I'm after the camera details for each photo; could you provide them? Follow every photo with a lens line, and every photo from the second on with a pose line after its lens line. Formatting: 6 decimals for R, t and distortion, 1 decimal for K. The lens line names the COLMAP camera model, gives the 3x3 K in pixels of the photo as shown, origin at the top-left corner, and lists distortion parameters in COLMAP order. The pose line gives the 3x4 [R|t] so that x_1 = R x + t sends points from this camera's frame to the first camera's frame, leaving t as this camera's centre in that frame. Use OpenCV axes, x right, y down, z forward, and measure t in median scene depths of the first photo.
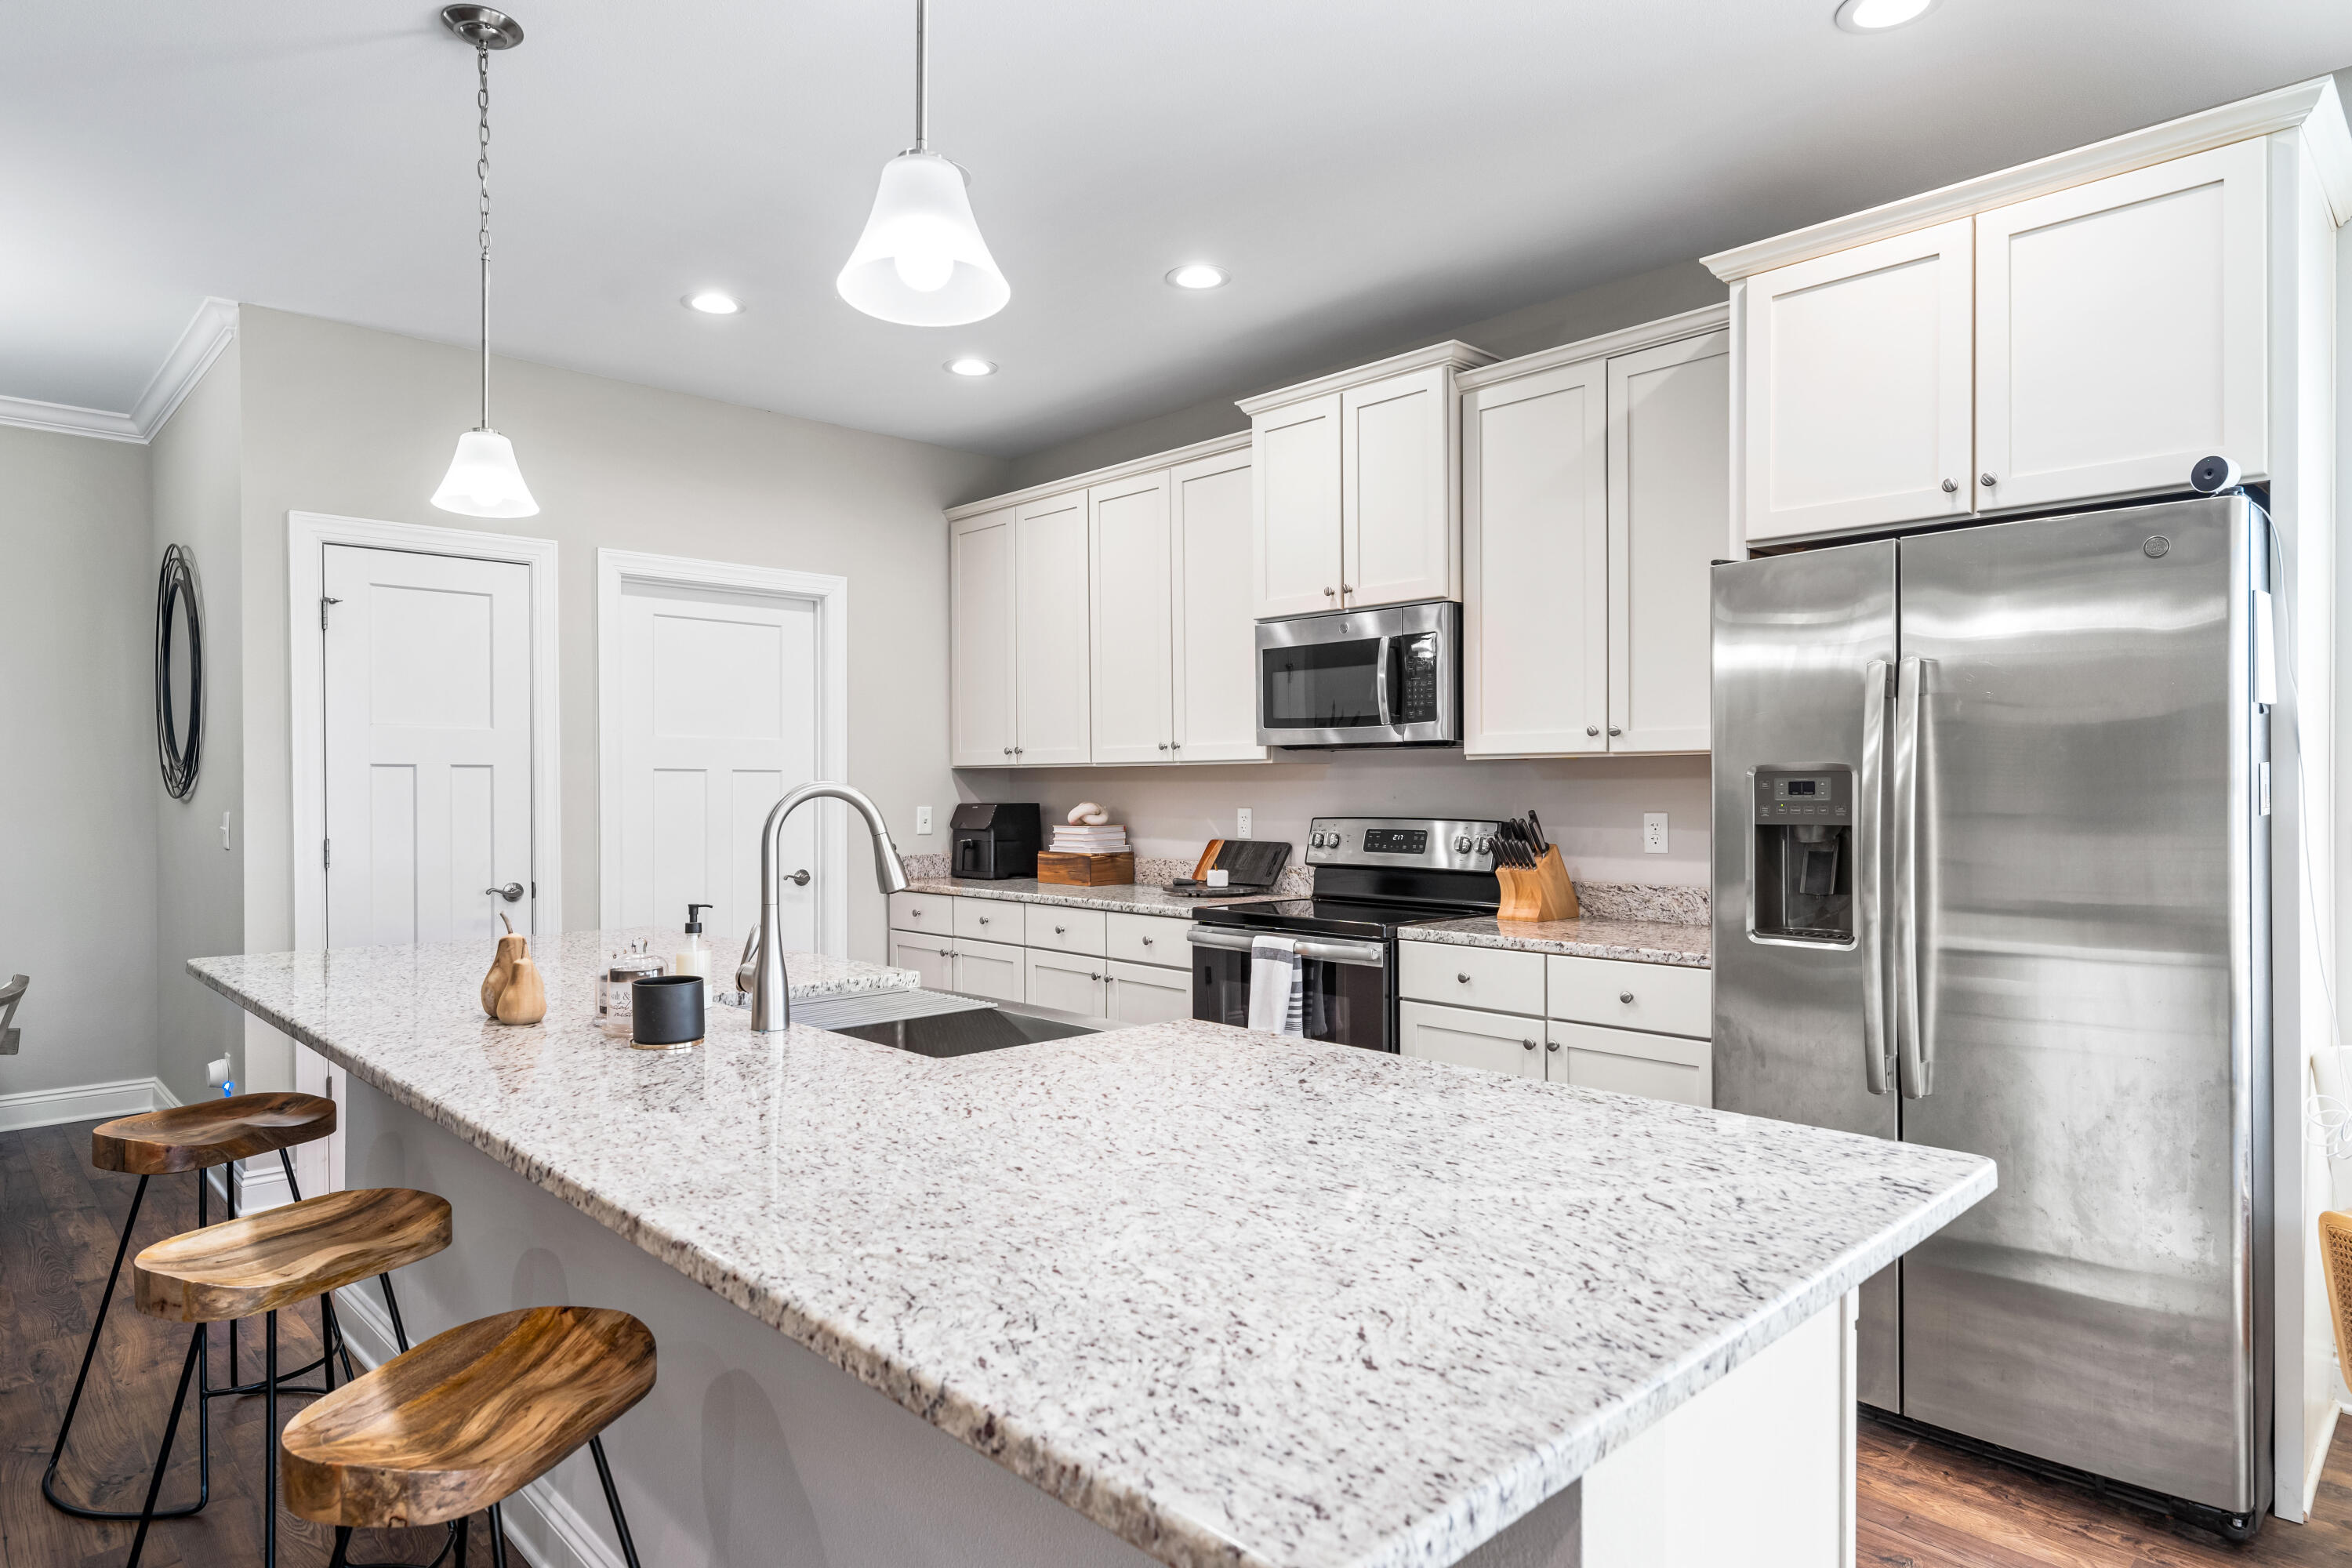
lens RADIAL K [[1351.1, 0, 1186.0], [0, 1351.1, 791.6], [0, 0, 1]] dist [0.003473, 0.000283]
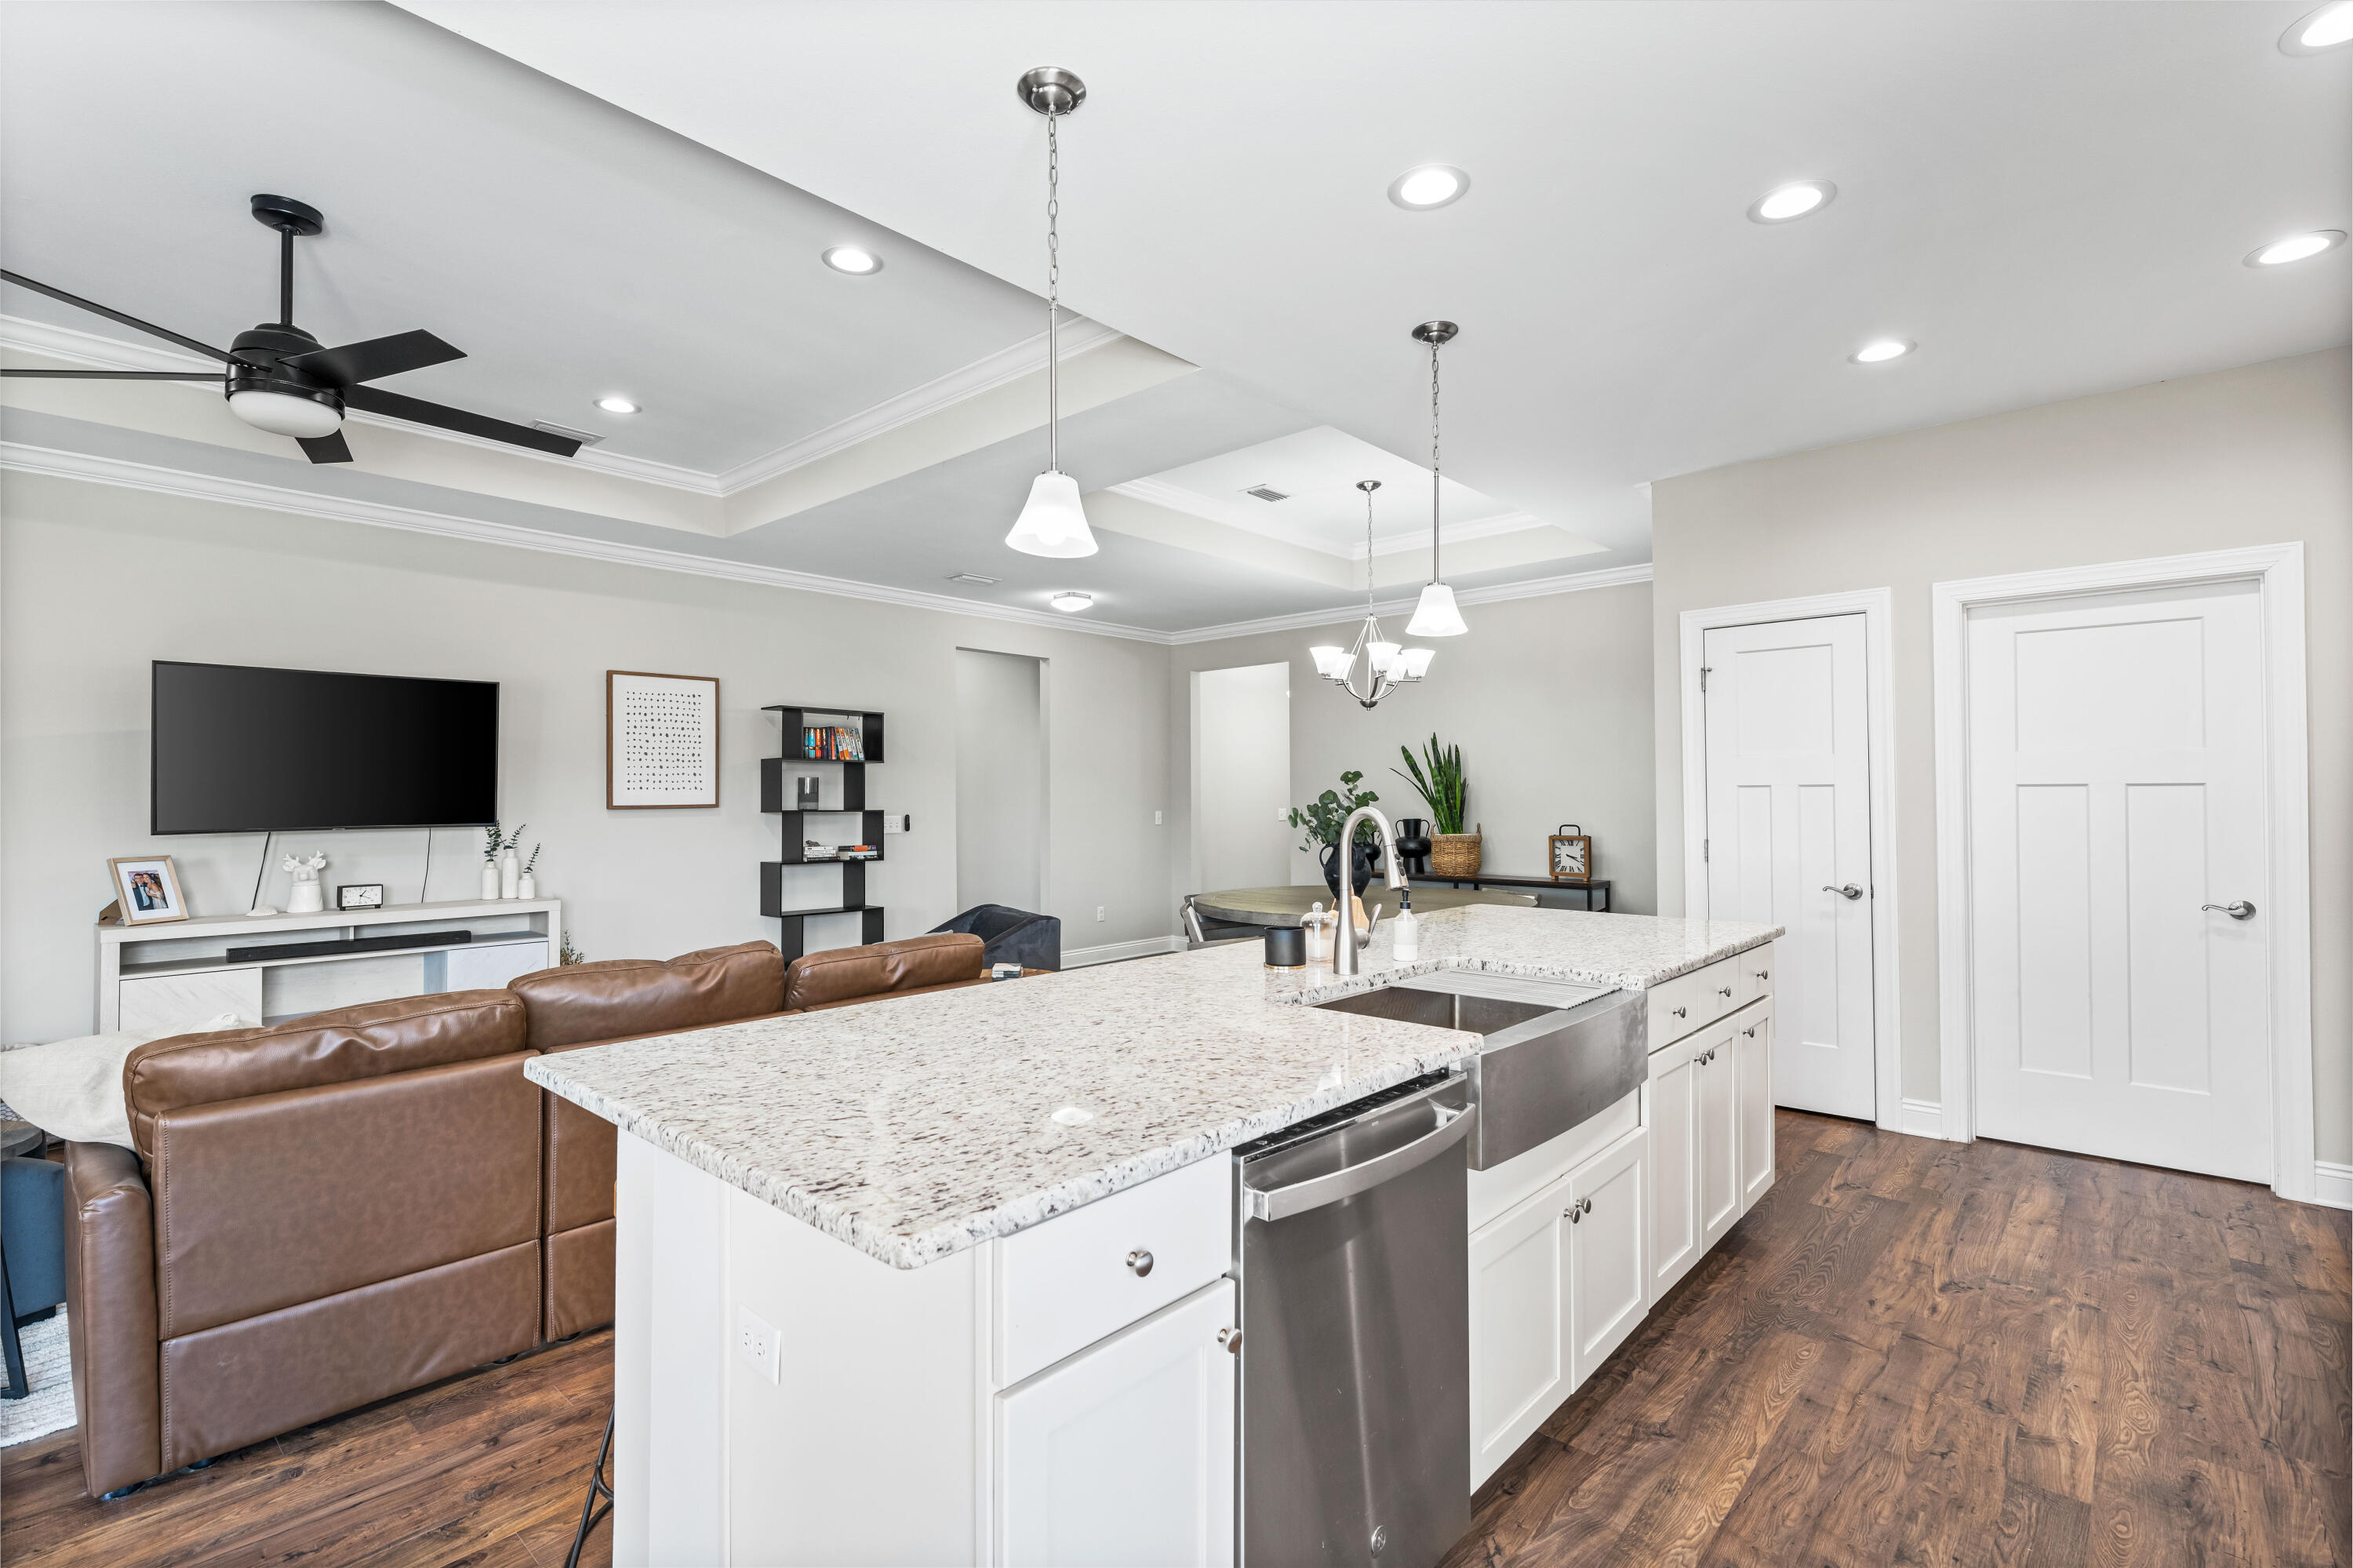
lens RADIAL K [[1075.6, 0, 1169.3], [0, 1075.6, 784.4], [0, 0, 1]] dist [0.004170, -0.001955]
pose [[0.061190, -0.012418, -0.998049, 0.462453], [0.001516, 0.999923, -0.012348, -0.010003], [0.998125, -0.000758, 0.061204, 0.390843]]
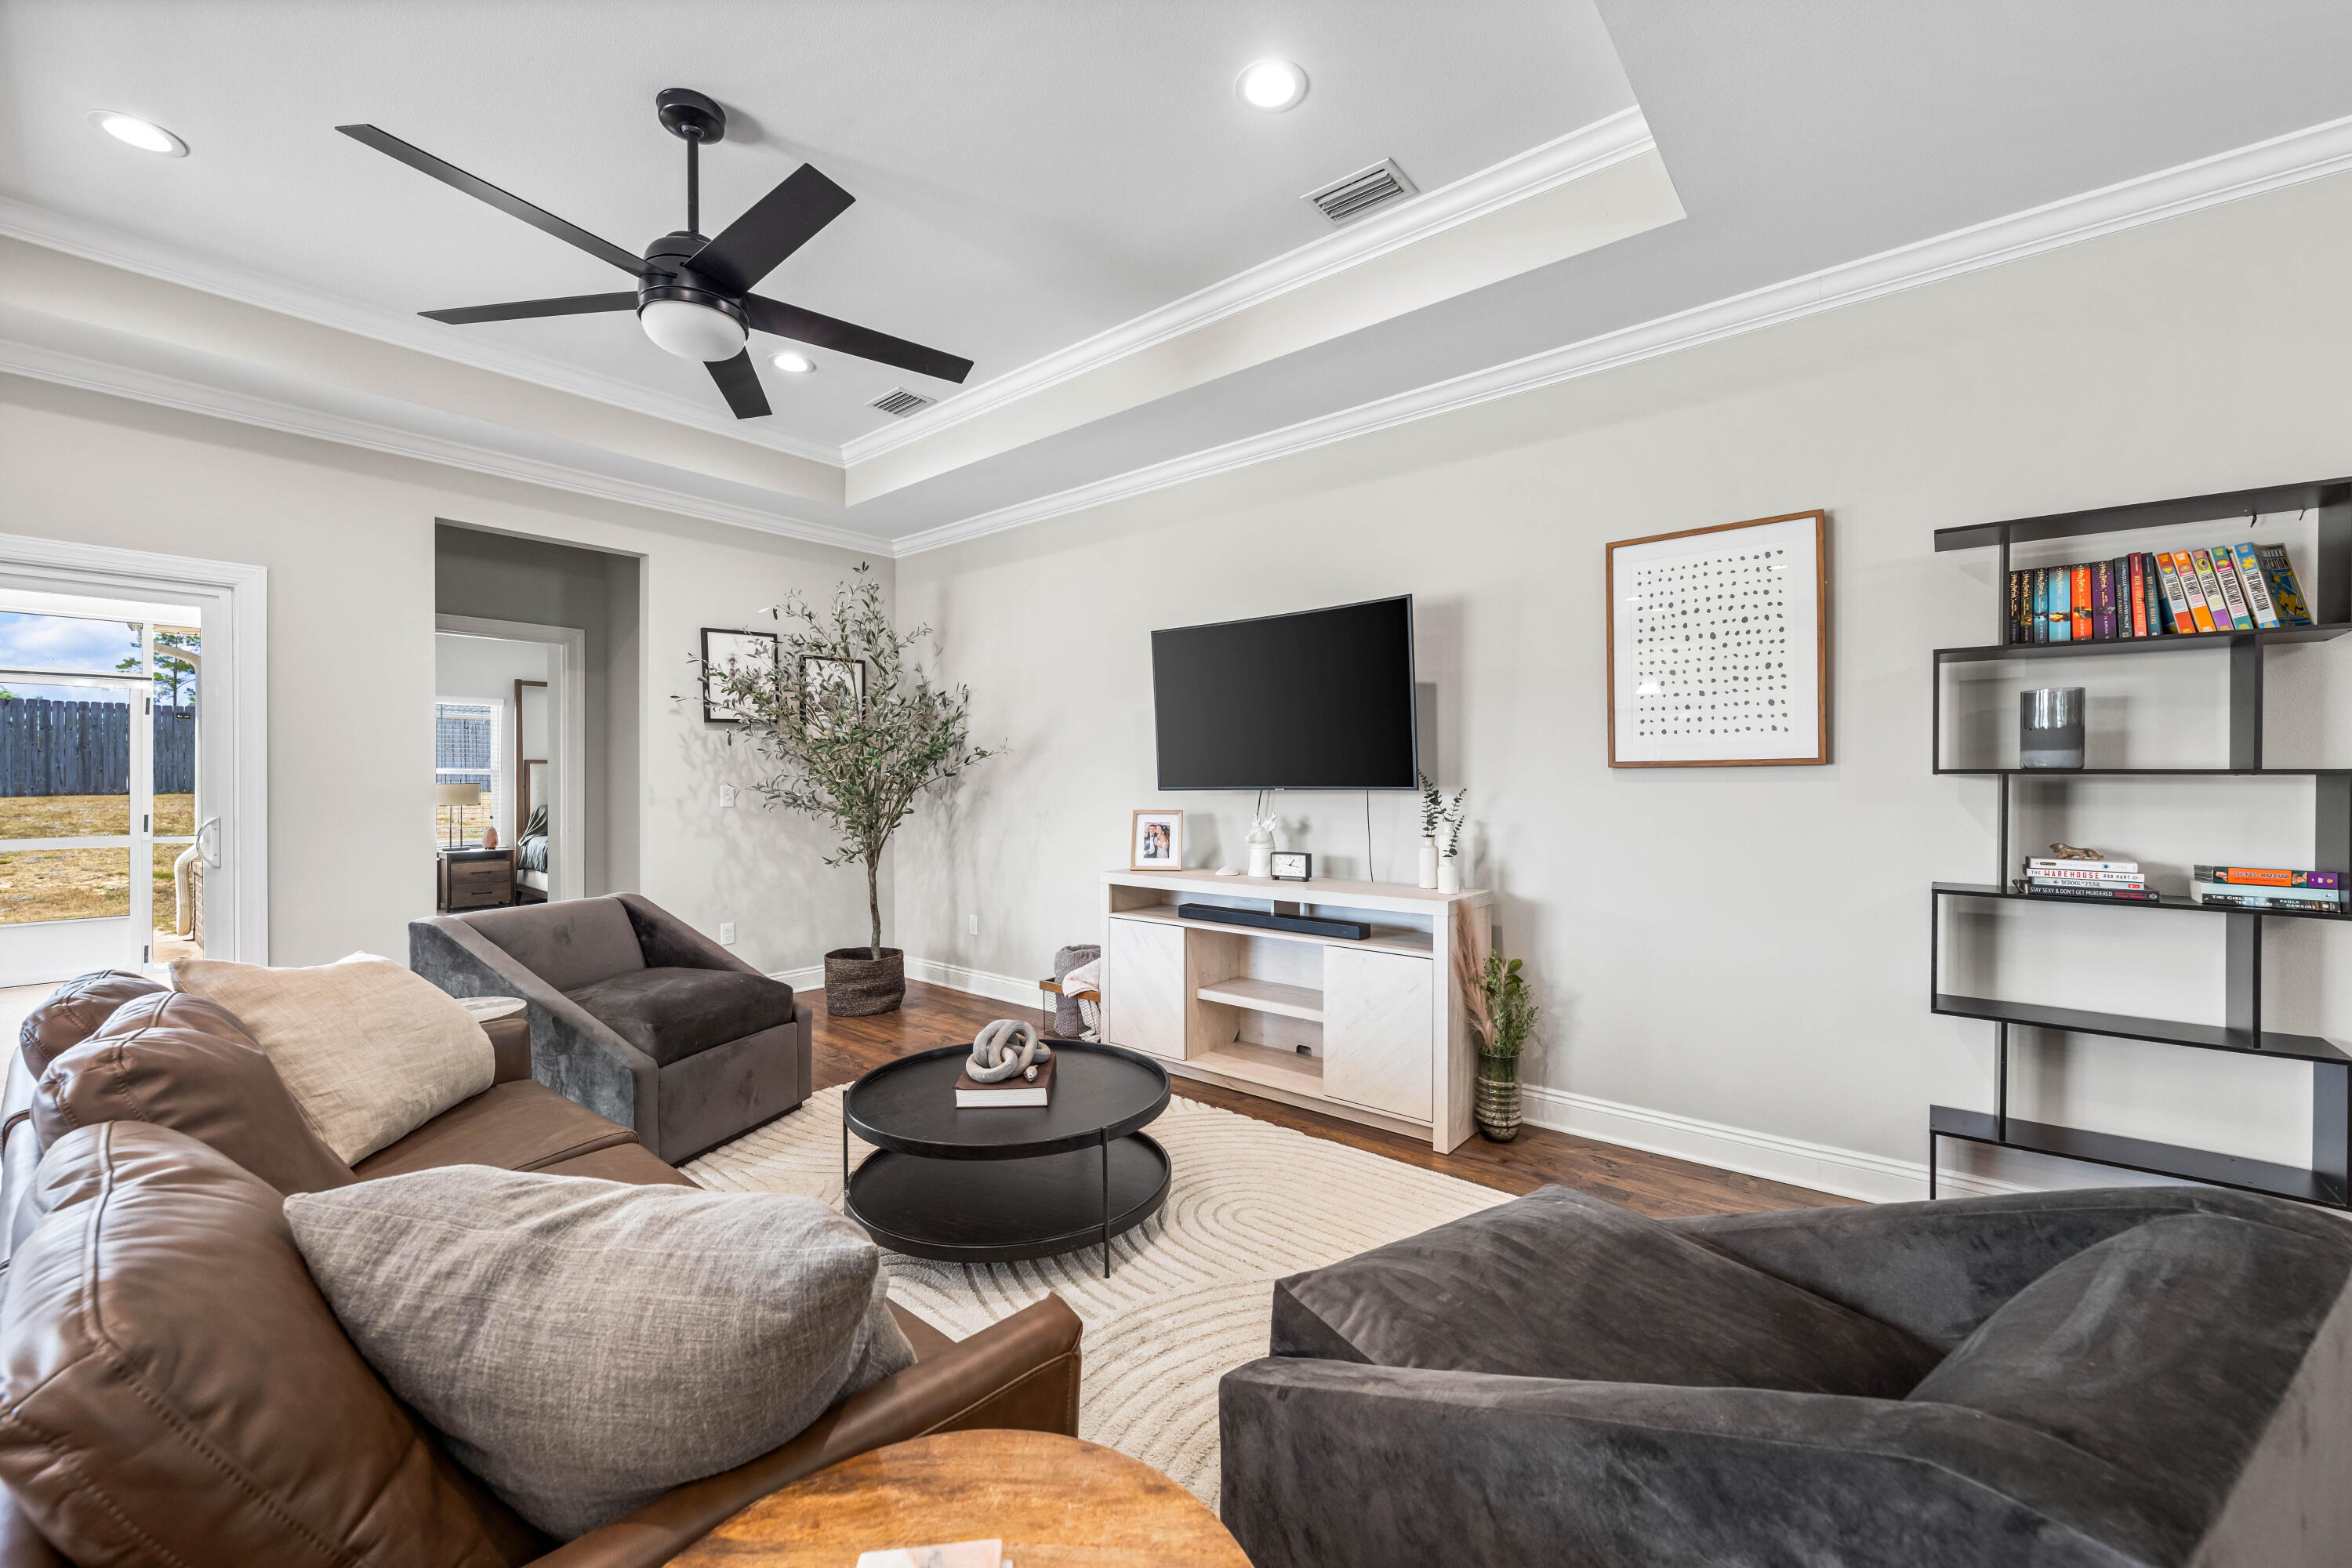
lens RADIAL K [[928.1, 0, 1177.7], [0, 928.1, 786.1], [0, 0, 1]] dist [-0.006132, -0.000055]
pose [[-0.994430, 0.005130, -0.105278, -0.604433], [0.004051, 0.999937, 0.010453, 0.010623], [0.105325, 0.009968, -0.994388, 0.461521]]
